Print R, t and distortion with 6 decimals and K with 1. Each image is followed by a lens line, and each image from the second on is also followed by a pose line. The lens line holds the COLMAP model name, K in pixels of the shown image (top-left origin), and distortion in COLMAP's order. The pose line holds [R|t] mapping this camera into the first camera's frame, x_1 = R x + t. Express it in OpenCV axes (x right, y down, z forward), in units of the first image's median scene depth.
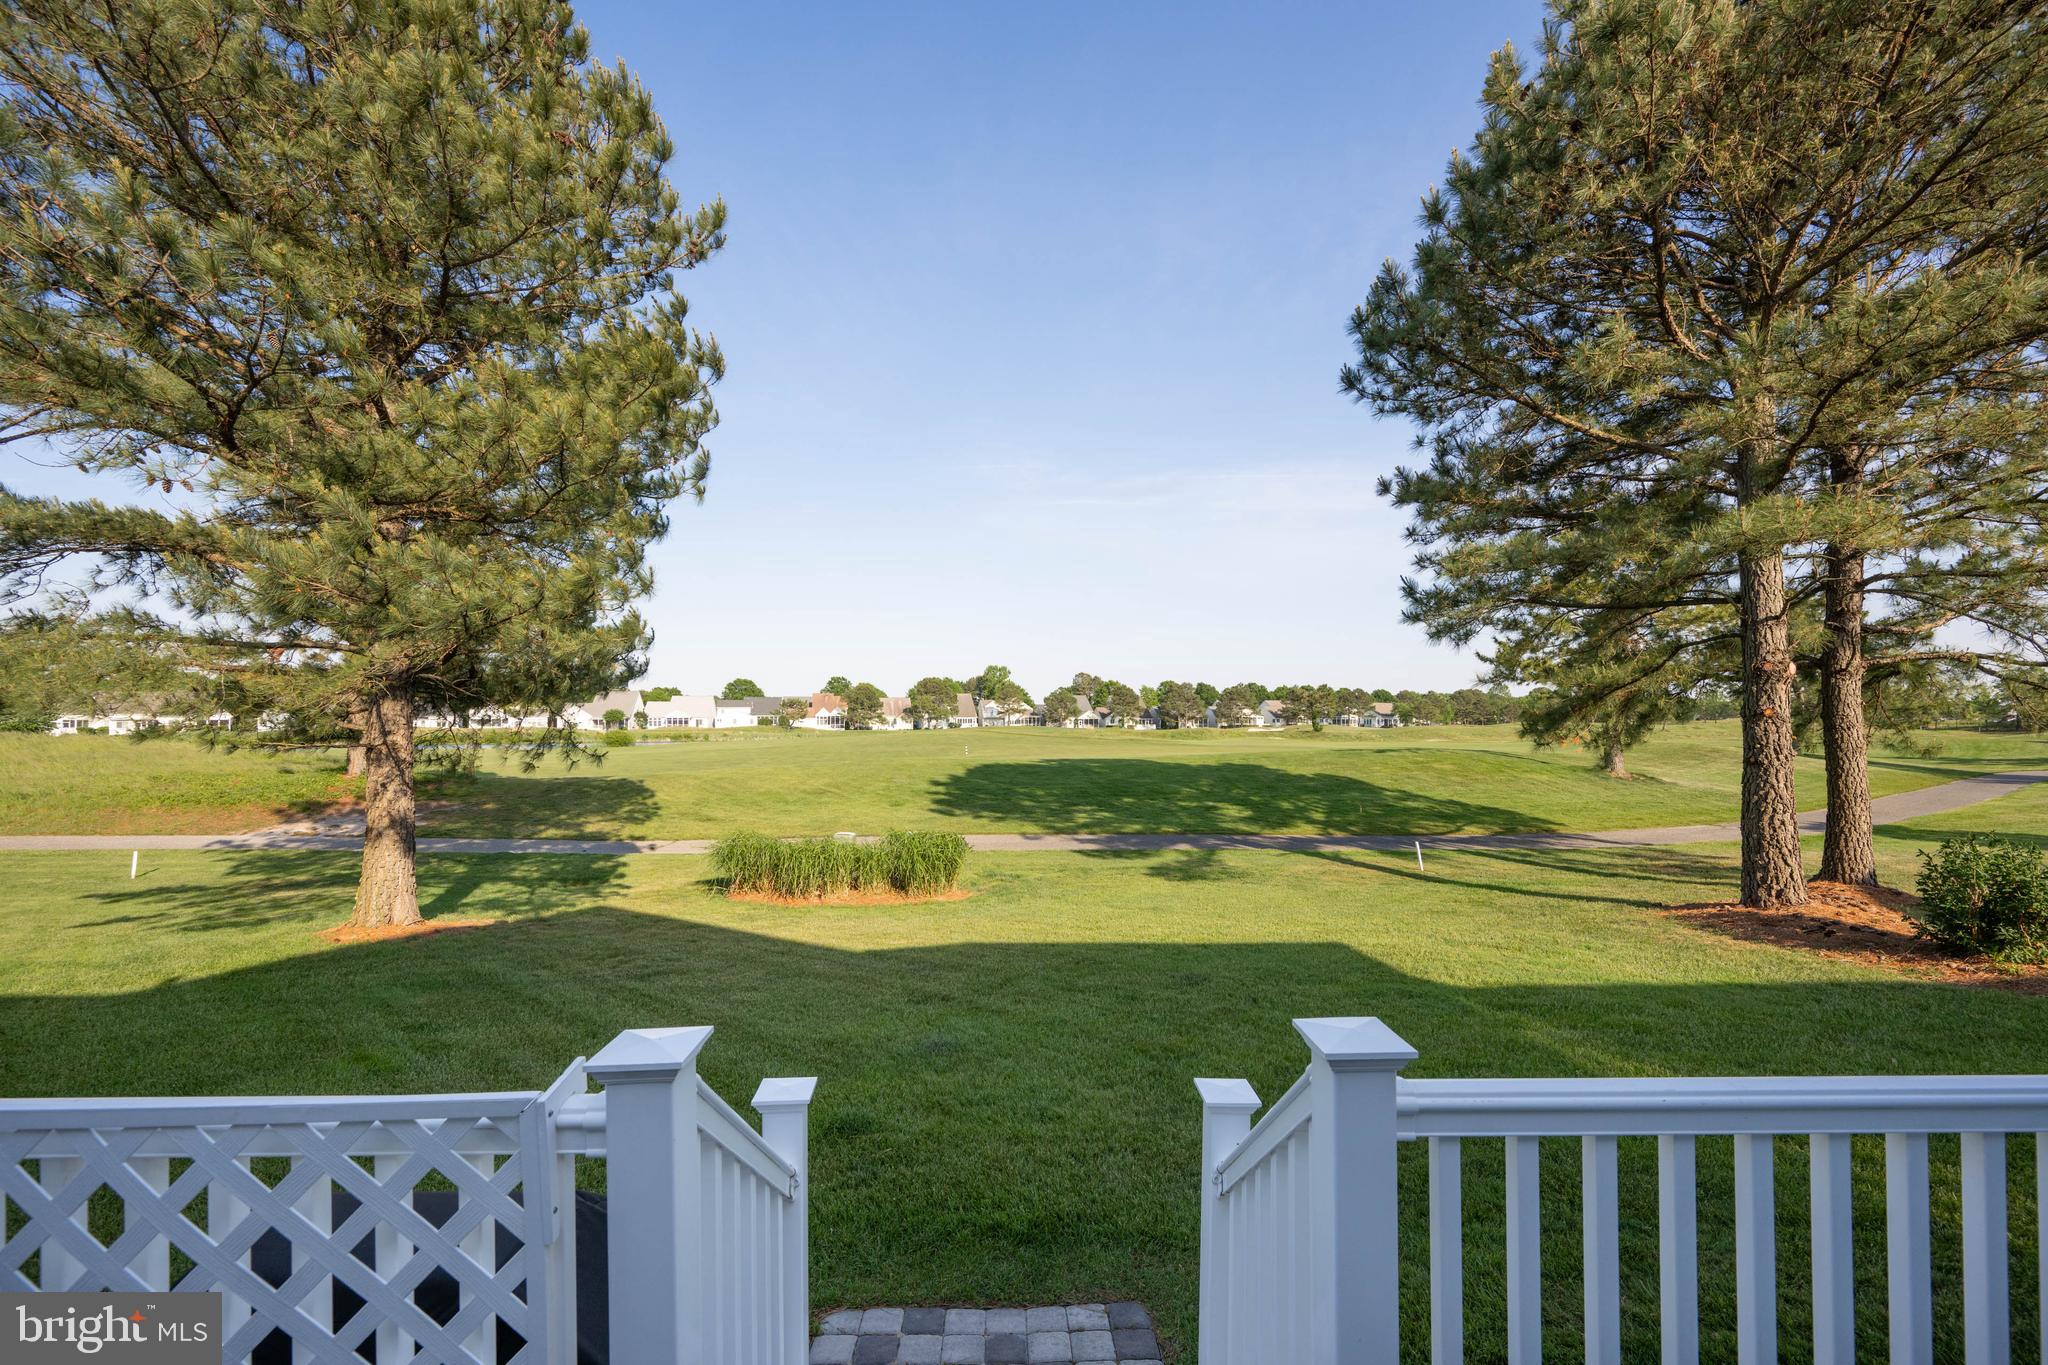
lens RADIAL K [[813.7, 0, 1028.9], [0, 813.7, 718.3], [0, 0, 1]] dist [0.001107, 0.000088]
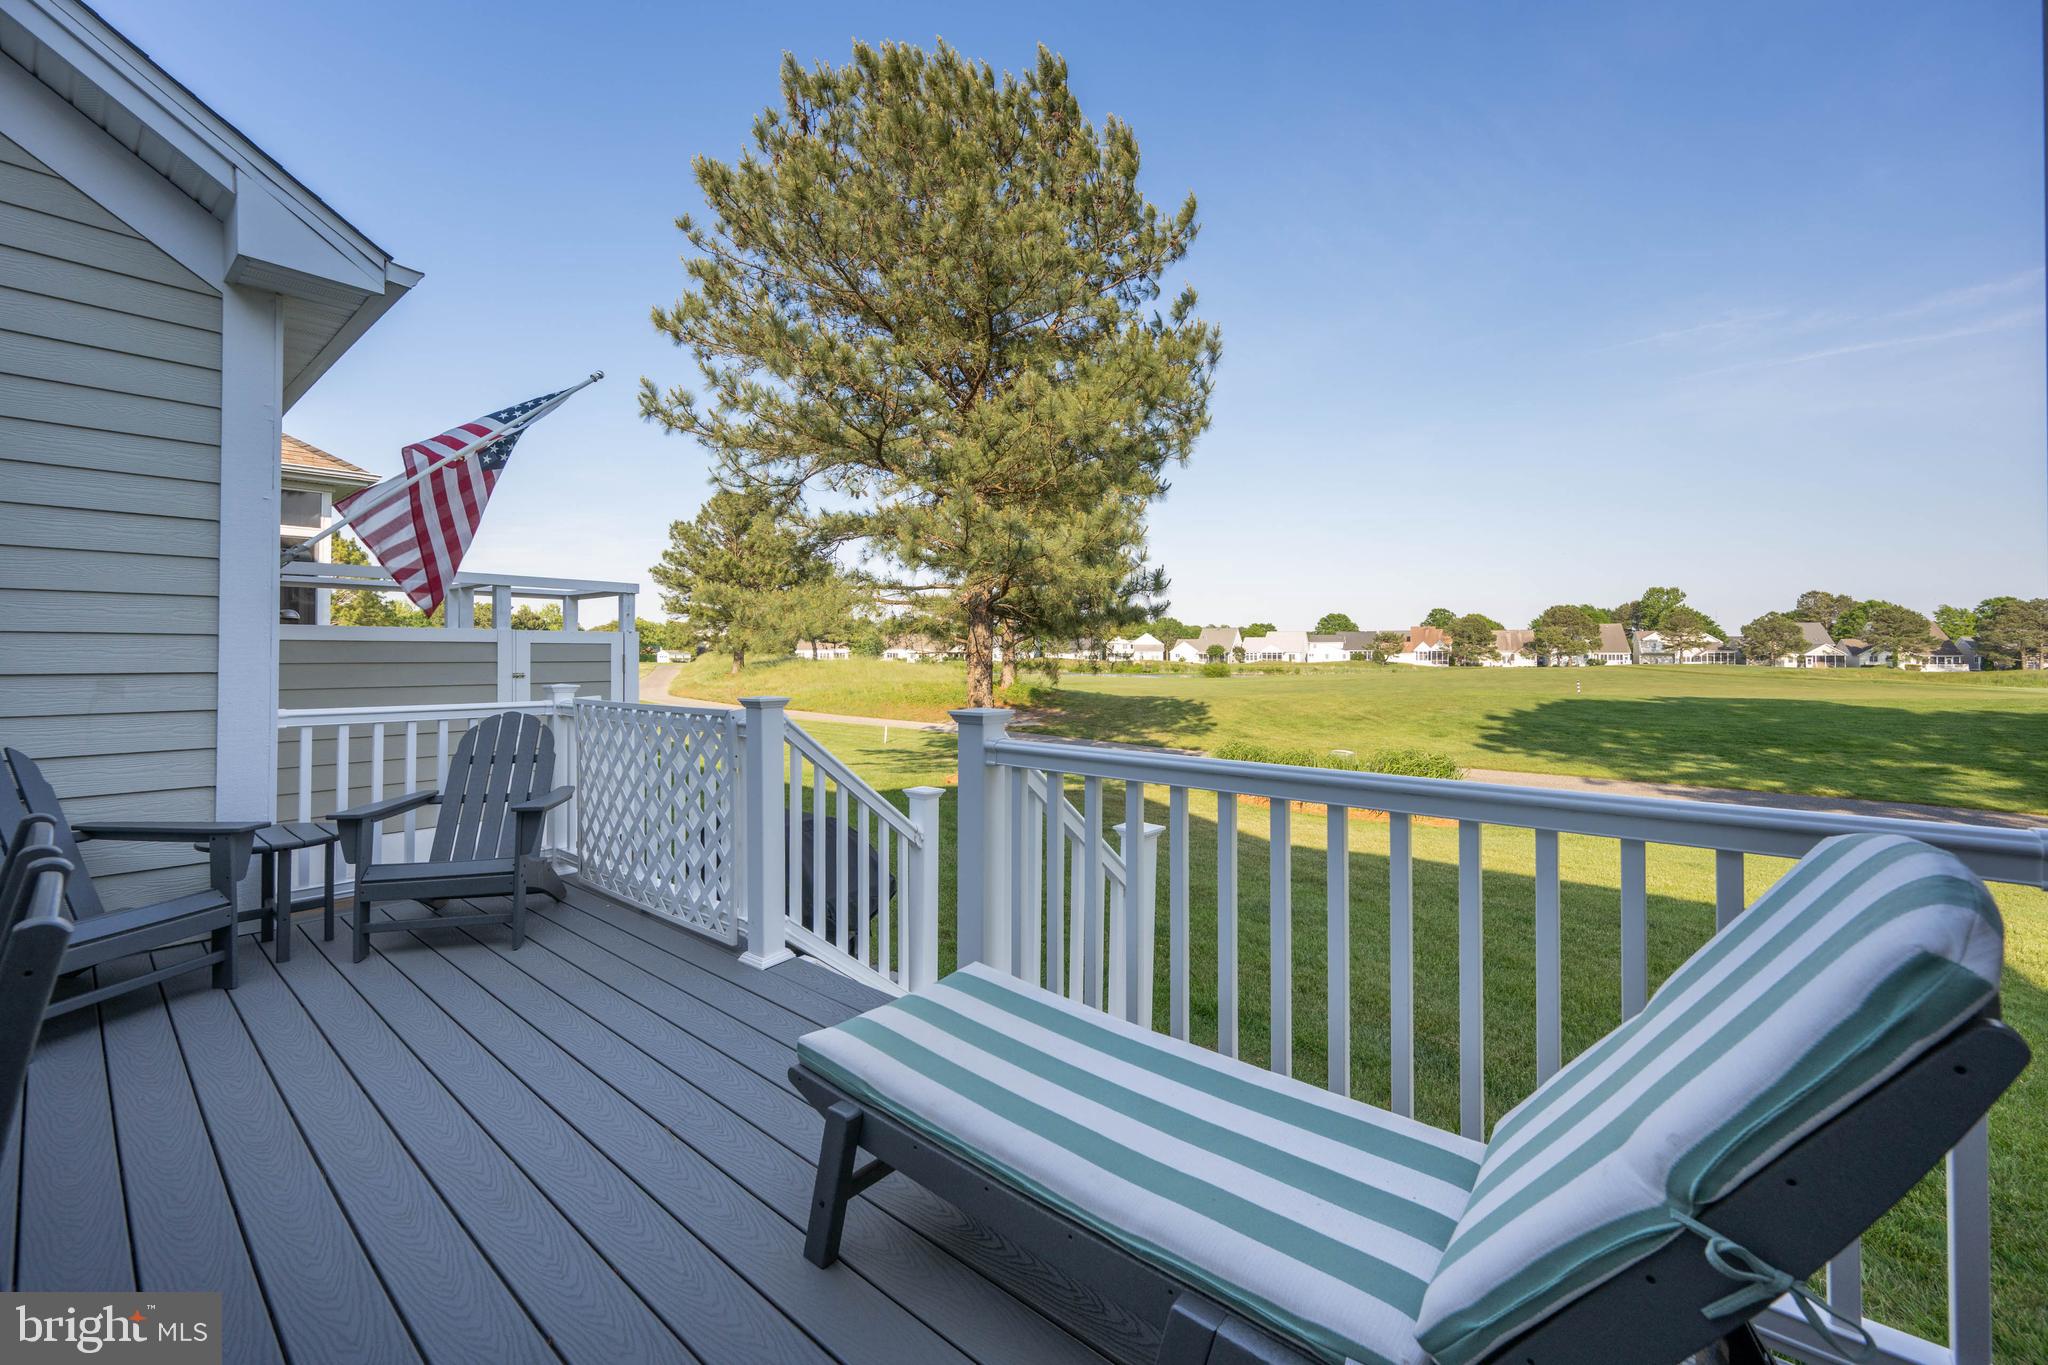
lens RADIAL K [[813.7, 0, 1028.4], [0, 813.7, 638.9], [0, 0, 1]] dist [0.001107, 0.000088]
pose [[0.759549, -0.010767, -0.650361, 0.124595], [-0.001629, 0.999828, -0.018455, 0.017721], [0.650448, 0.015076, 0.759401, -0.022016]]
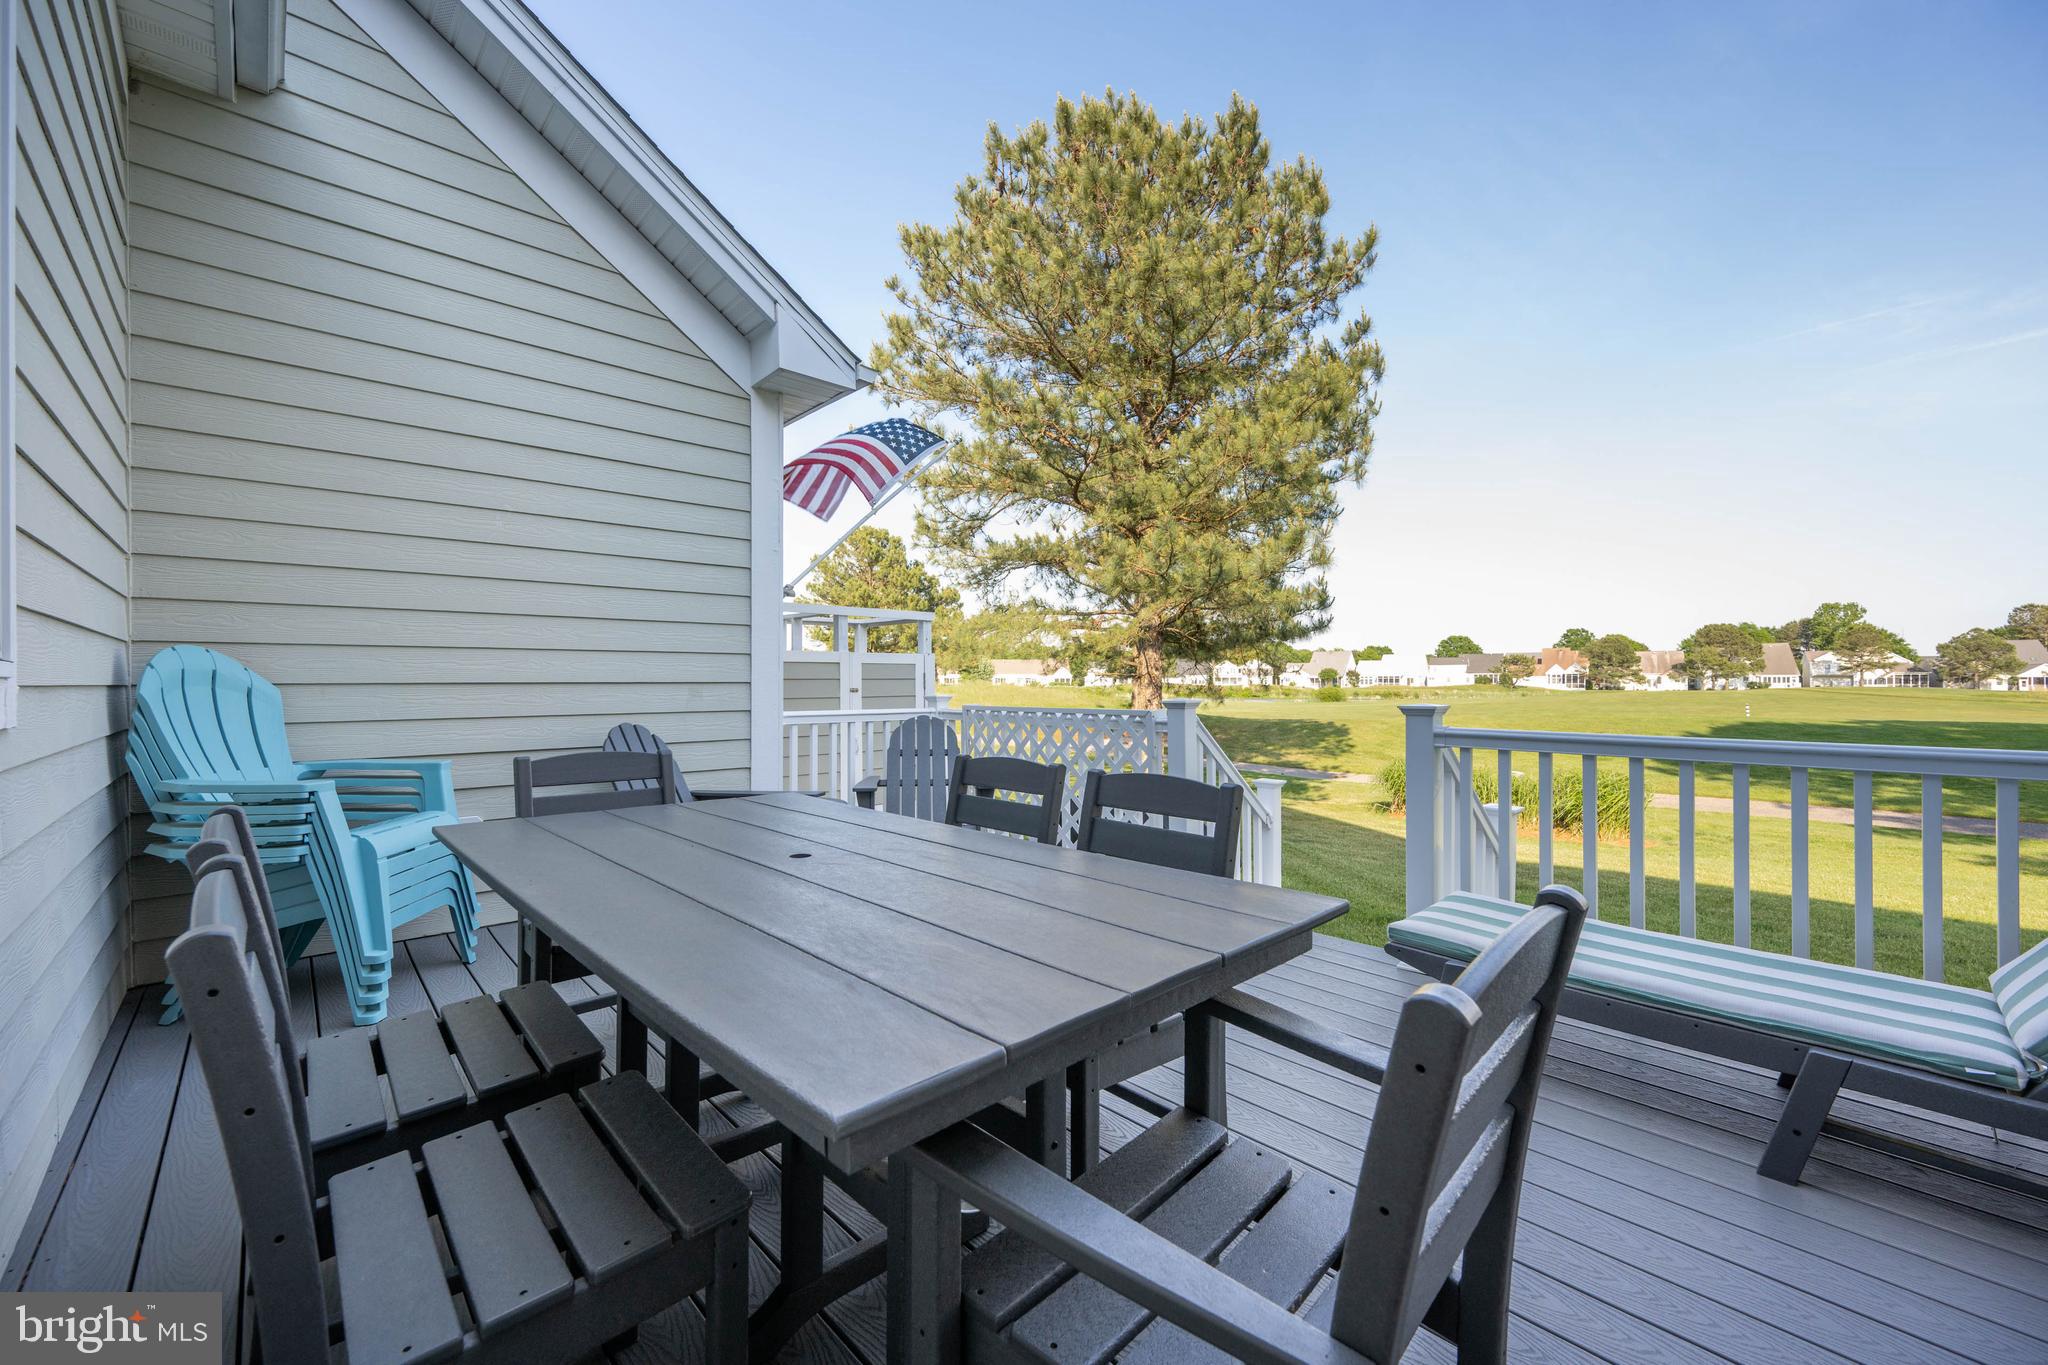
lens RADIAL K [[813.7, 0, 1030.6], [0, 813.7, 673.3], [0, 0, 1]] dist [0.001107, 0.000088]
pose [[0.677533, -0.006759, -0.735462, 0.100905], [0.002170, 0.999972, -0.007191, 0.021556], [0.735490, 0.003276, 0.677528, -0.110091]]
